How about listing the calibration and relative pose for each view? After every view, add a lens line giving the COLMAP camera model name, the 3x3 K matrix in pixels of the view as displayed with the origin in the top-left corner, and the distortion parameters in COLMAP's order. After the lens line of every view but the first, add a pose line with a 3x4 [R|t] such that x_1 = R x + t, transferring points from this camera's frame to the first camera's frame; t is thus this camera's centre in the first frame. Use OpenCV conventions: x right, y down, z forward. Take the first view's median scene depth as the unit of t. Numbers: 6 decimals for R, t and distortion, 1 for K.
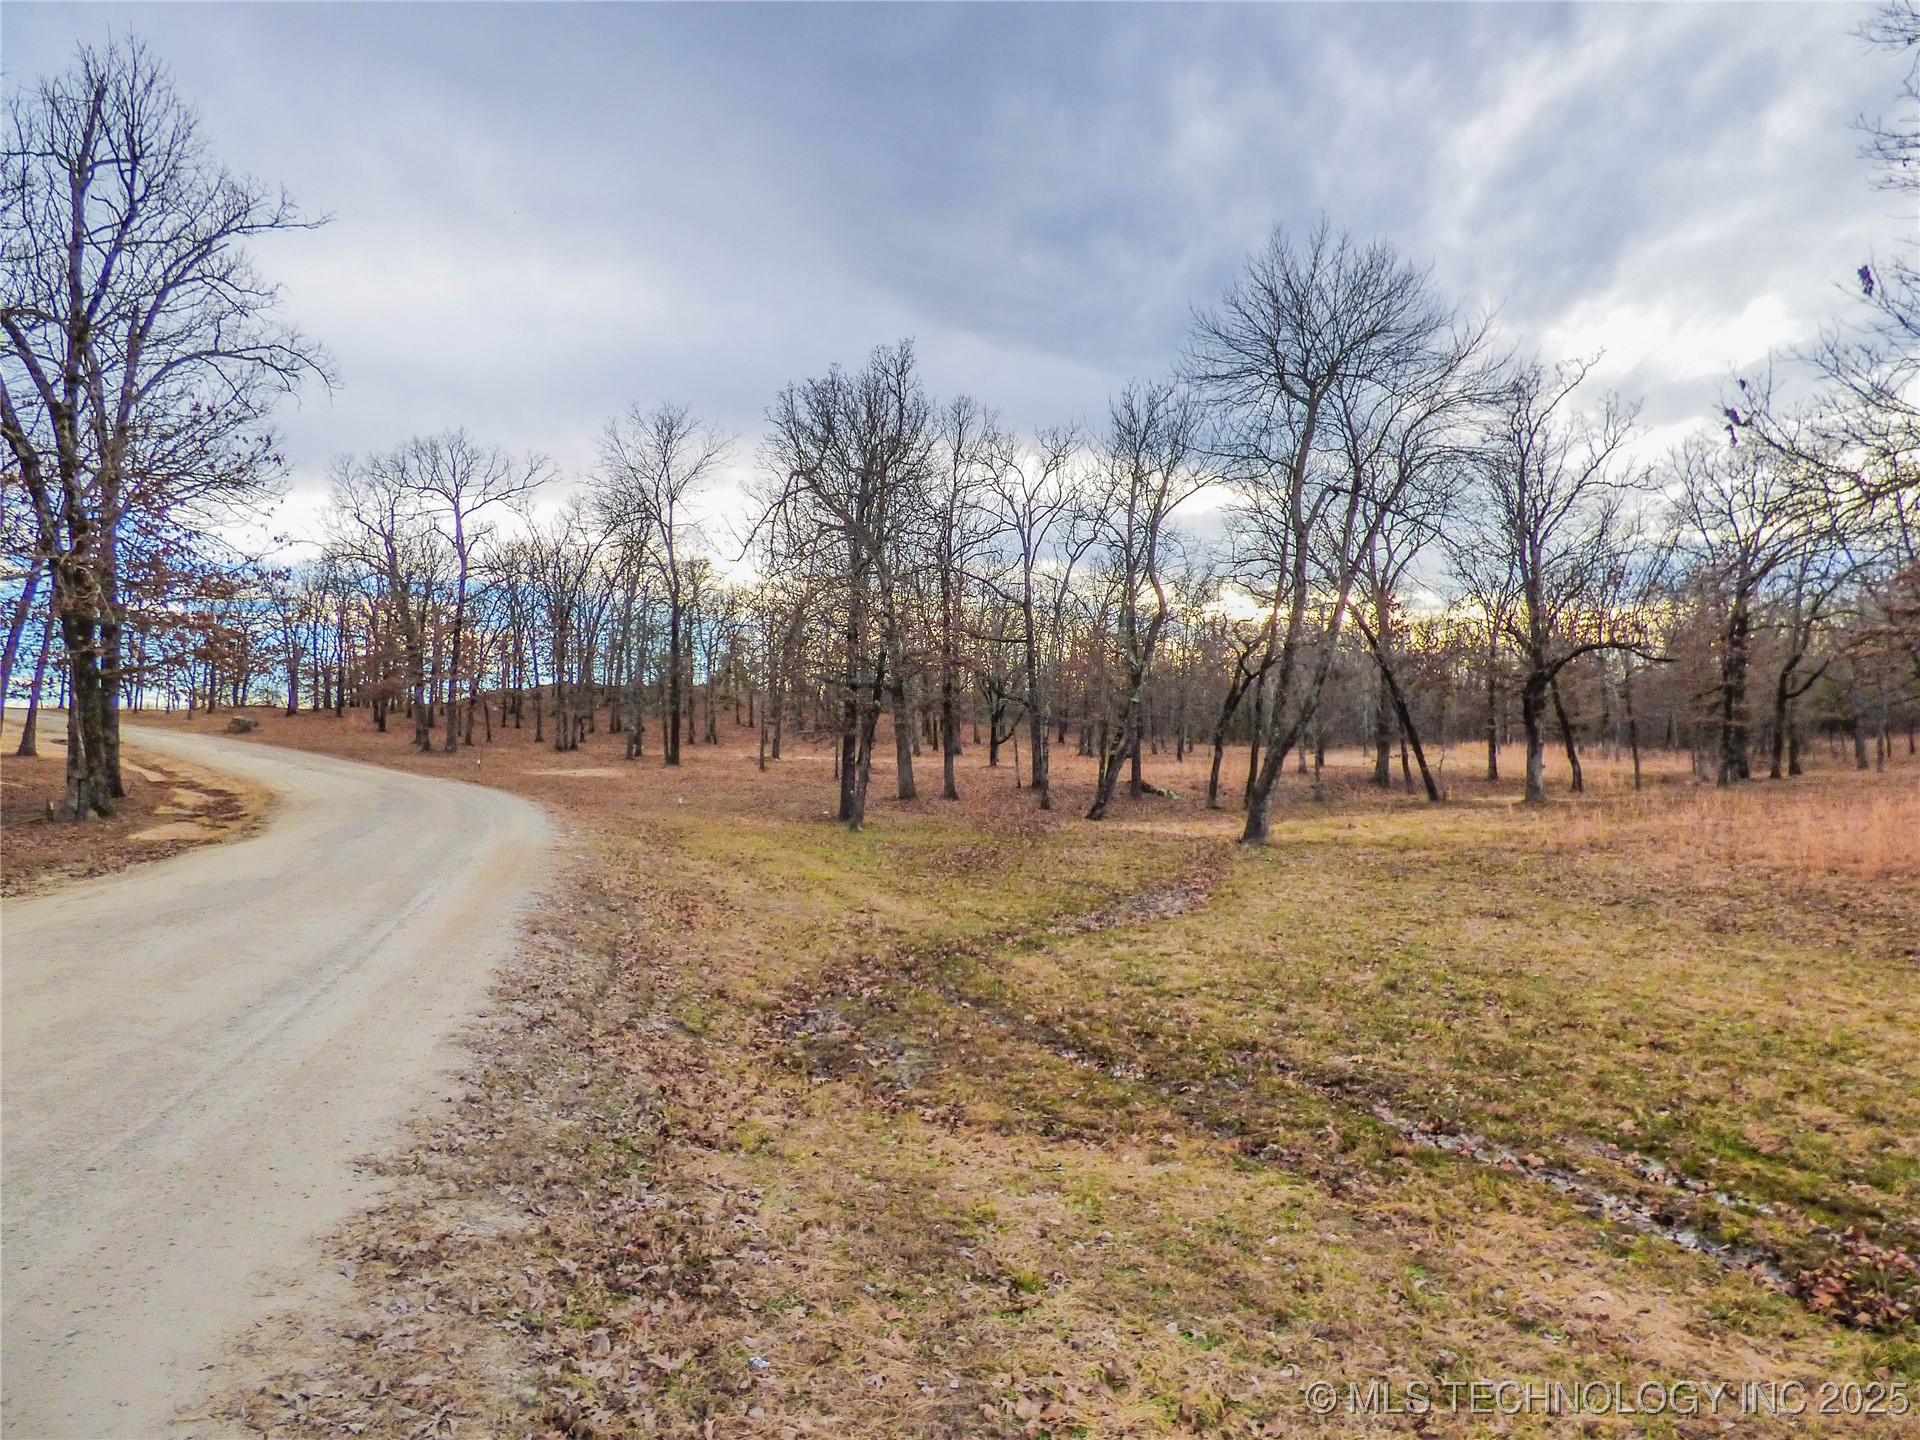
lens RADIAL K [[1158.6, 0, 960.0], [0, 1158.6, 720.0], [0, 0, 1]] dist [-0.026227, 0.004244]
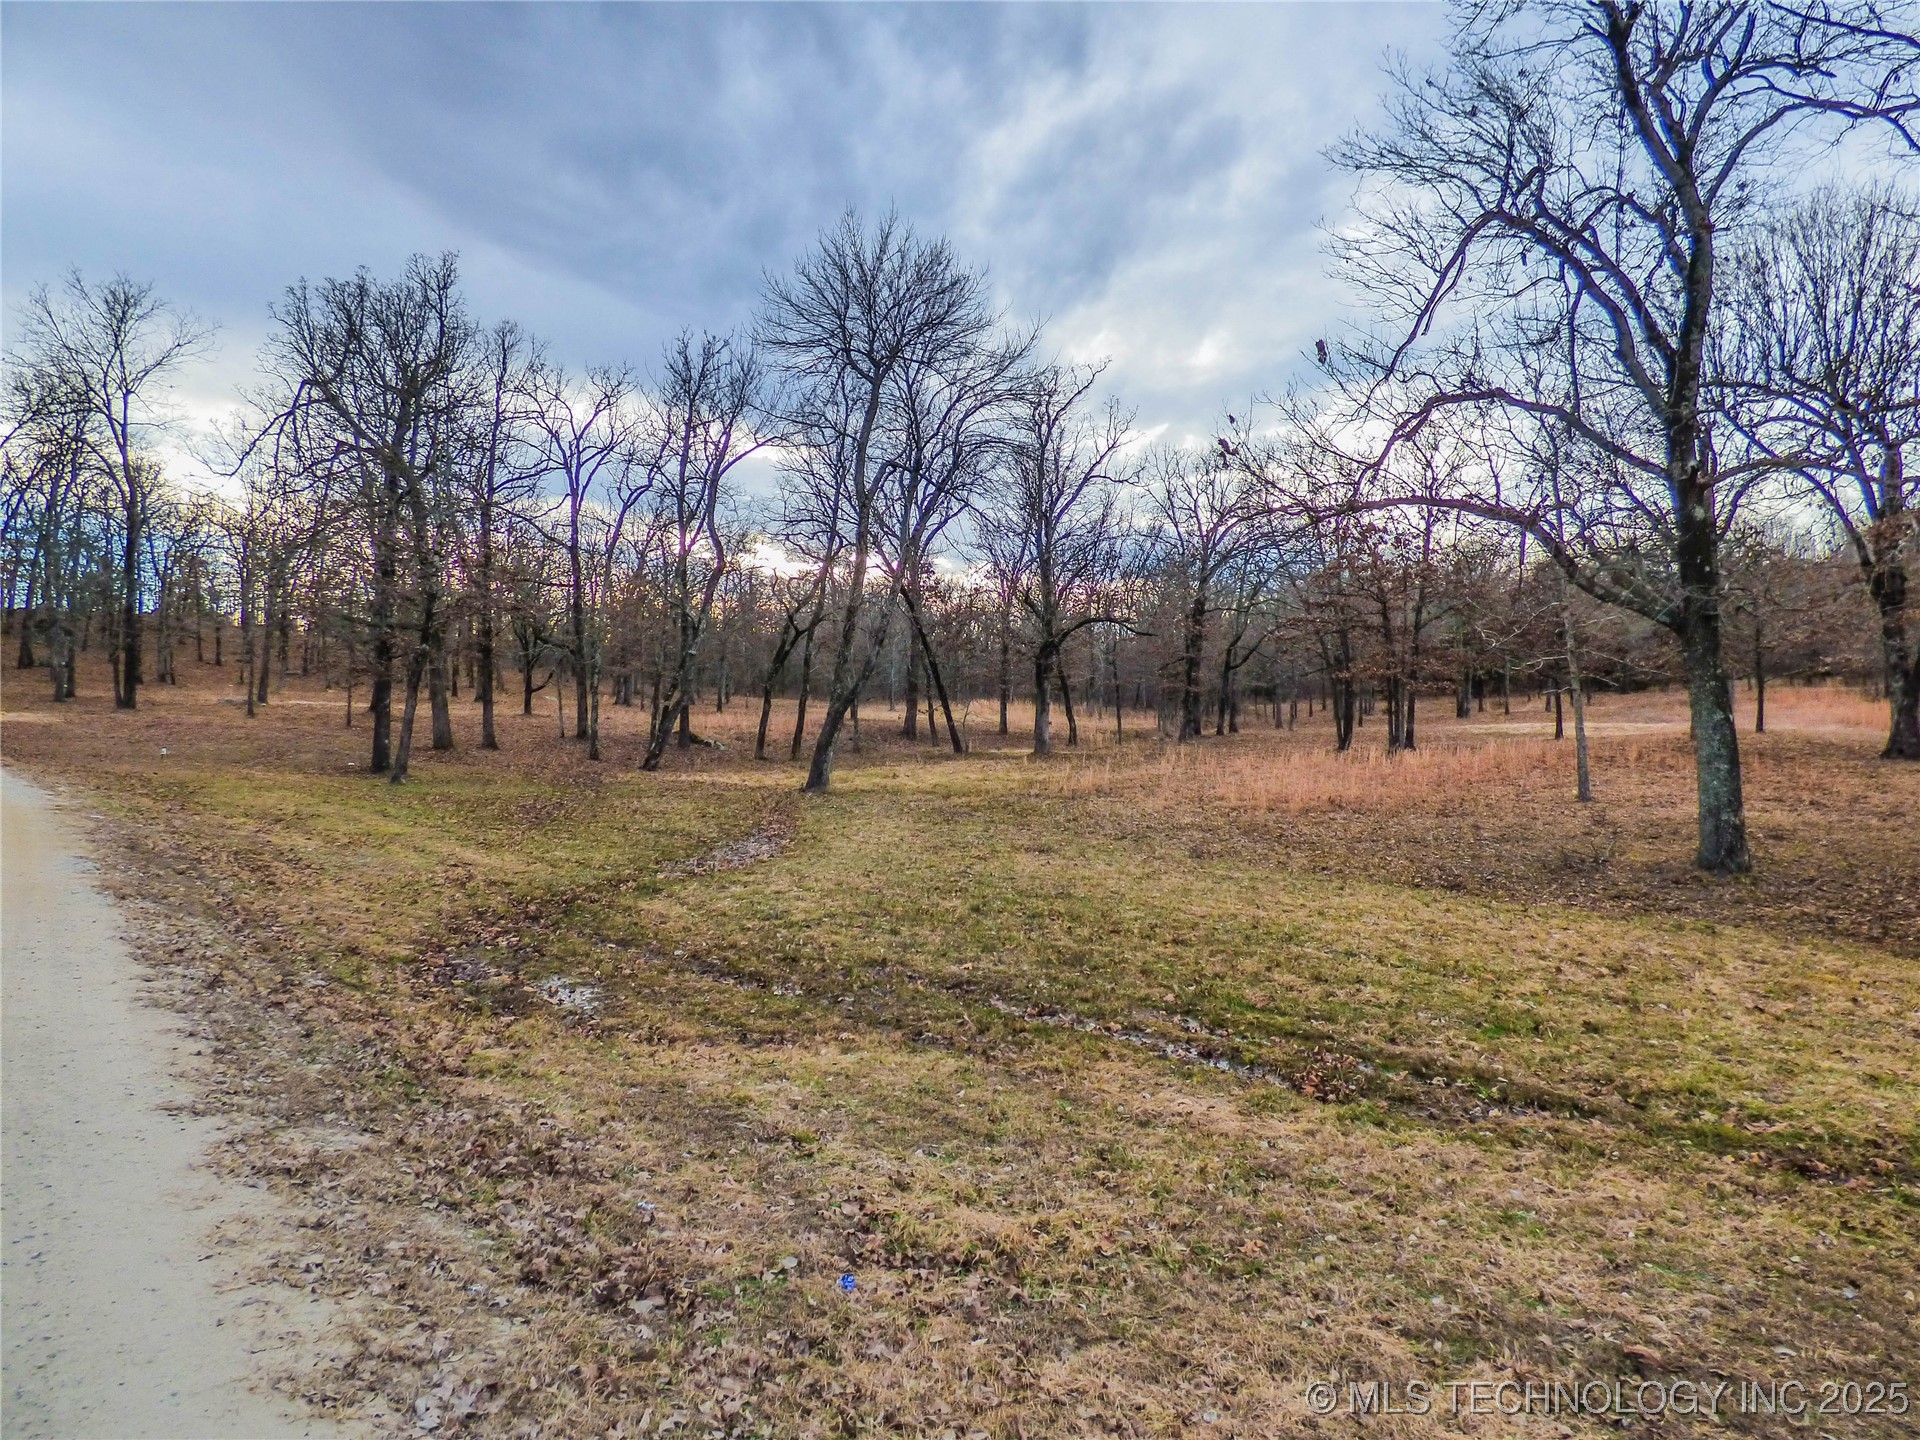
lens RADIAL K [[1159.8, 0, 960.0], [0, 1159.8, 720.0], [0, 0, 1]] dist [-0.016968, 0.003628]
pose [[0.918973, 0.012616, 0.394119, -0.047378], [-0.029465, 0.998891, 0.036728, -0.003284], [-0.393218, -0.045364, 0.918325, -0.034491]]
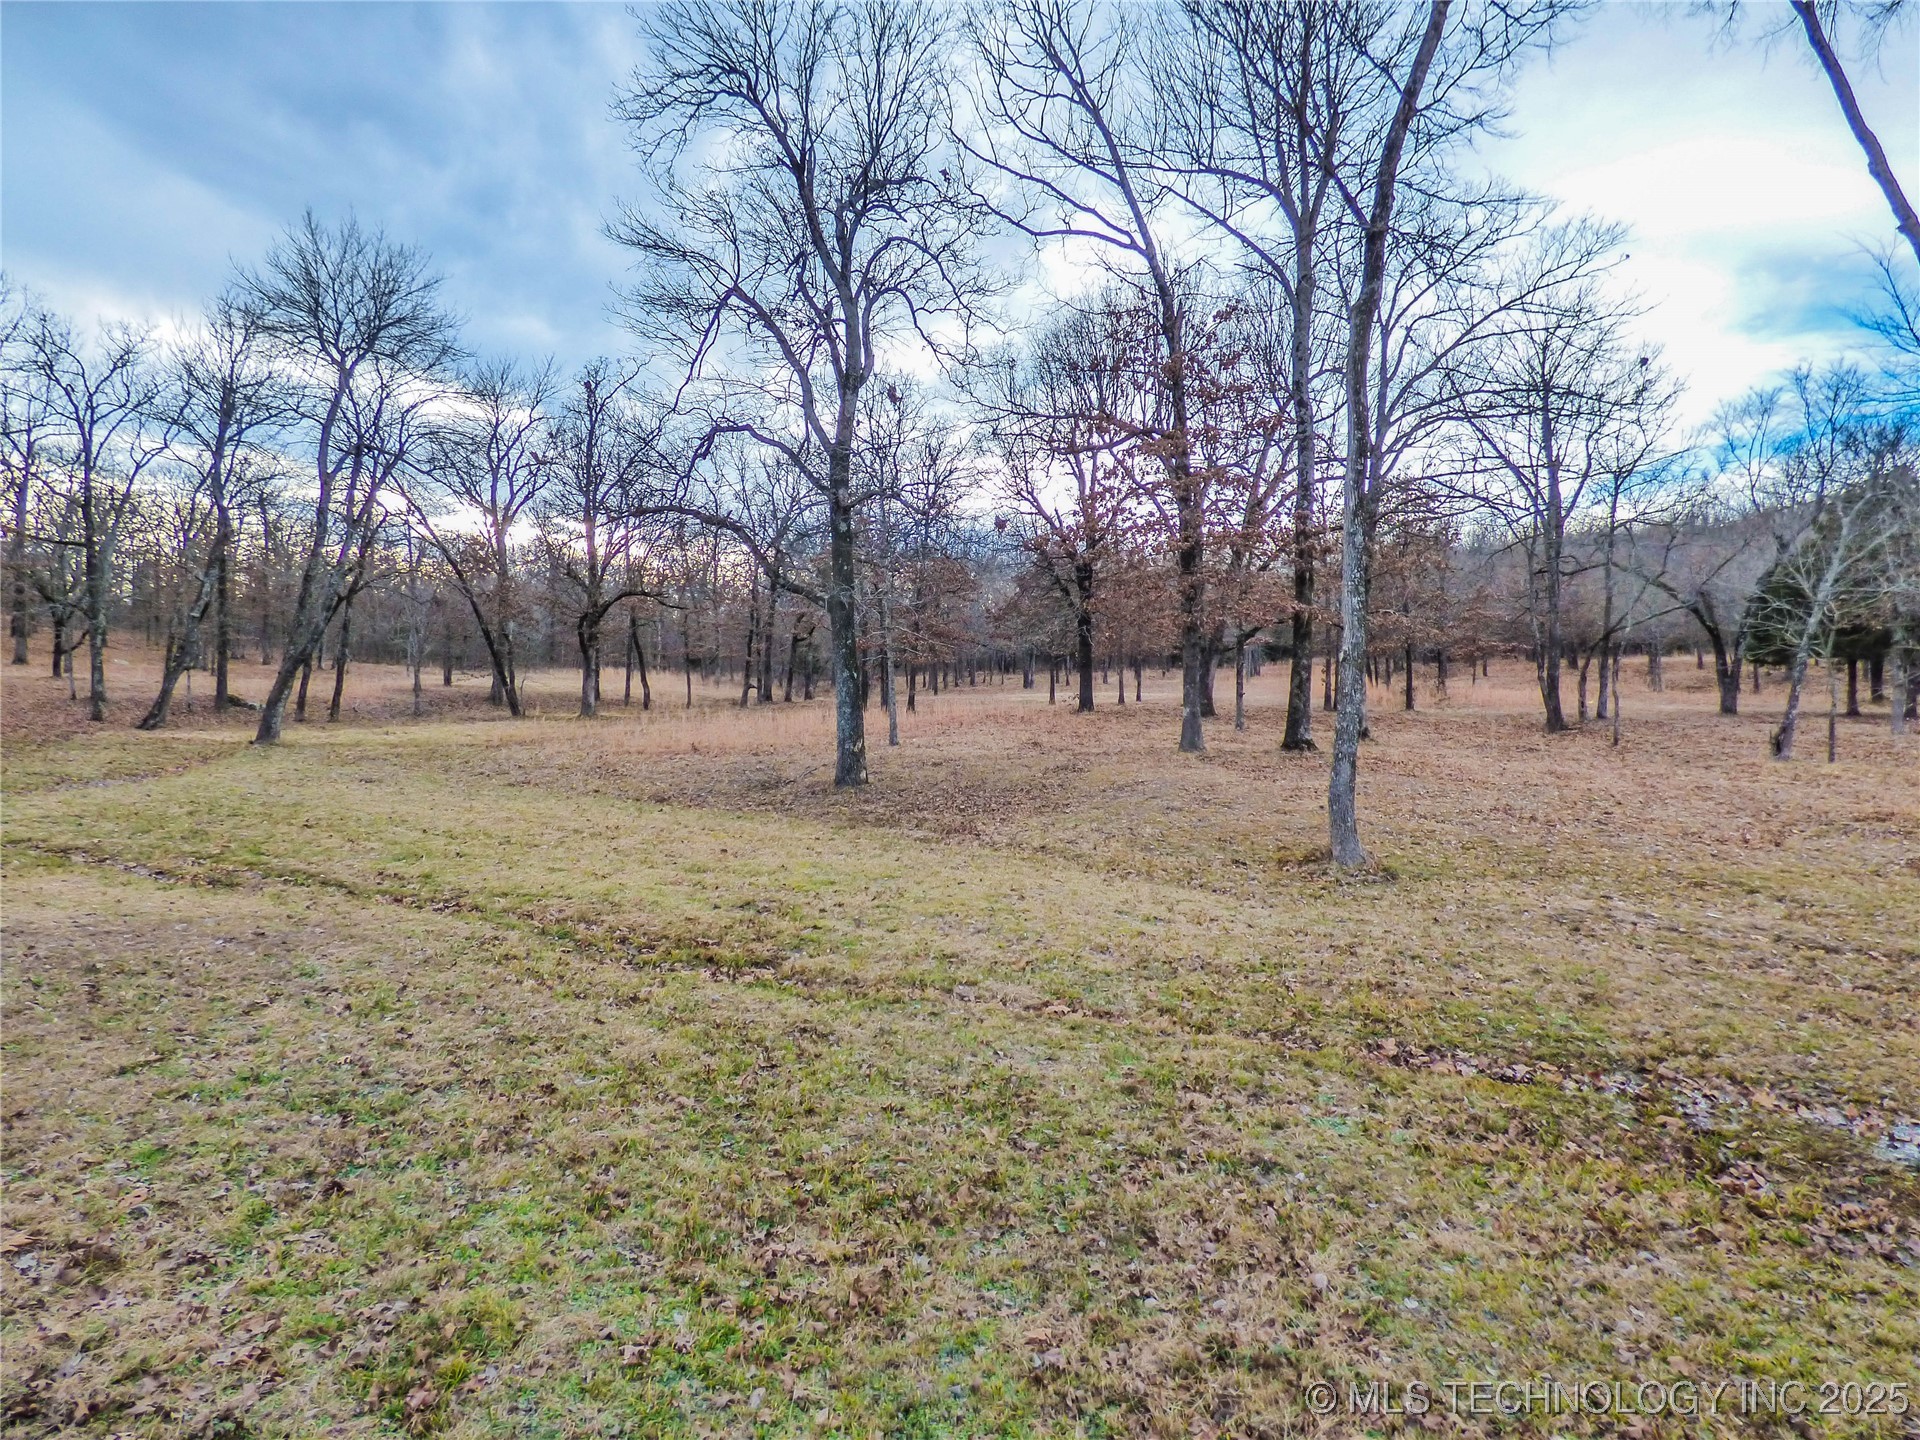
lens RADIAL K [[1159.8, 0, 960.0], [0, 1159.8, 720.0], [0, 0, 1]] dist [-0.016968, 0.003628]
pose [[0.792435, 0.003715, 0.609946, 0.098349], [-0.043242, 0.997808, 0.050102, -0.006603], [-0.608422, -0.066078, 0.790858, -0.359642]]
